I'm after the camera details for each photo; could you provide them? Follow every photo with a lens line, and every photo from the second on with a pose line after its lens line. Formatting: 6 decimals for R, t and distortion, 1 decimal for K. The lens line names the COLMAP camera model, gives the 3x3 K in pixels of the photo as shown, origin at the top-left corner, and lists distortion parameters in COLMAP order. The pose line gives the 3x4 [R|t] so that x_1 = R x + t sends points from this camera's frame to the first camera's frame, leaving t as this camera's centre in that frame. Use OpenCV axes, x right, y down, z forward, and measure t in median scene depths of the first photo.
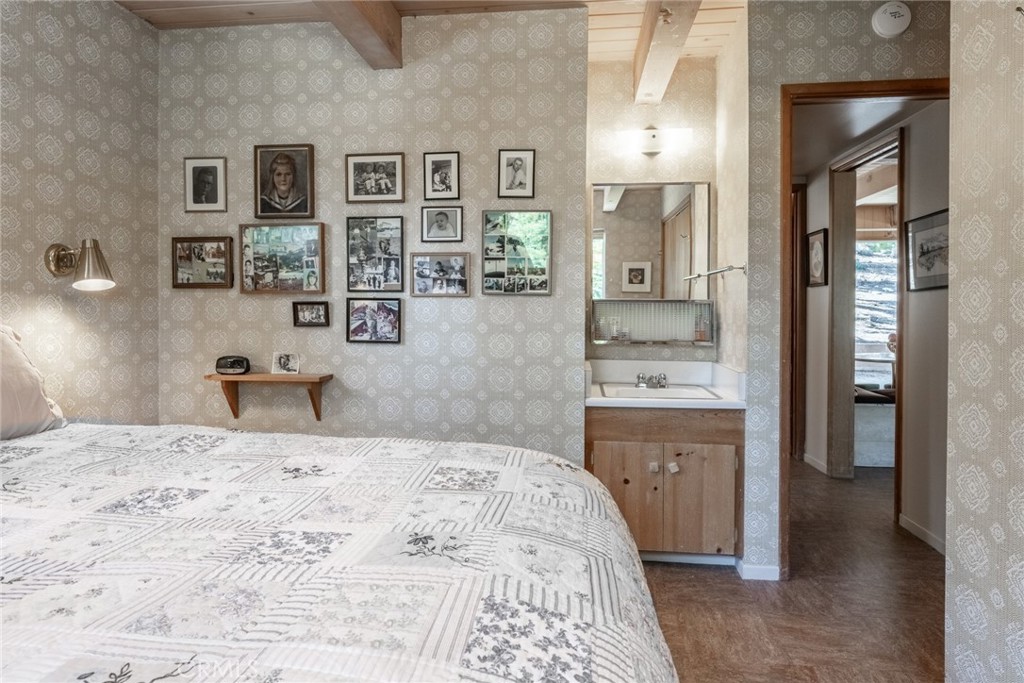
lens RADIAL K [[569.9, 0, 512.0], [0, 569.9, 341.5], [0, 0, 1]] dist [-0.001996, -0.001380]
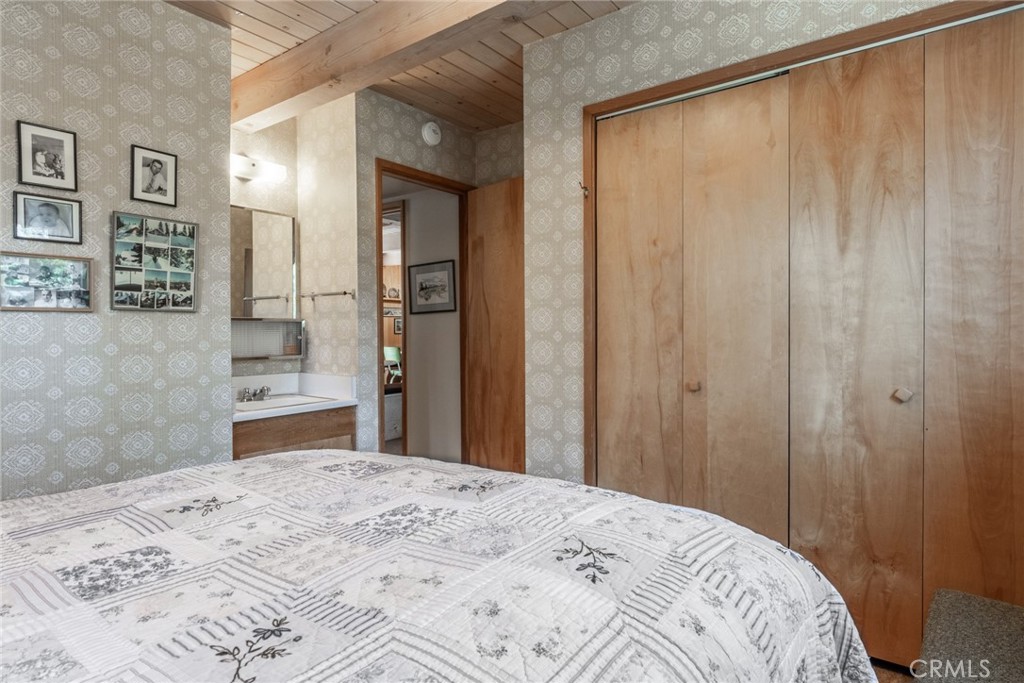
lens RADIAL K [[541.2, 0, 511.4], [0, 541.2, 372.5], [0, 0, 1]] dist [-0.004199, -0.001241]
pose [[0.516127, -0.075688, 0.853161, -0.442836], [0.056492, 0.996927, 0.054267, 0.000676], [-0.854647, 0.020188, 0.518817, 0.075637]]
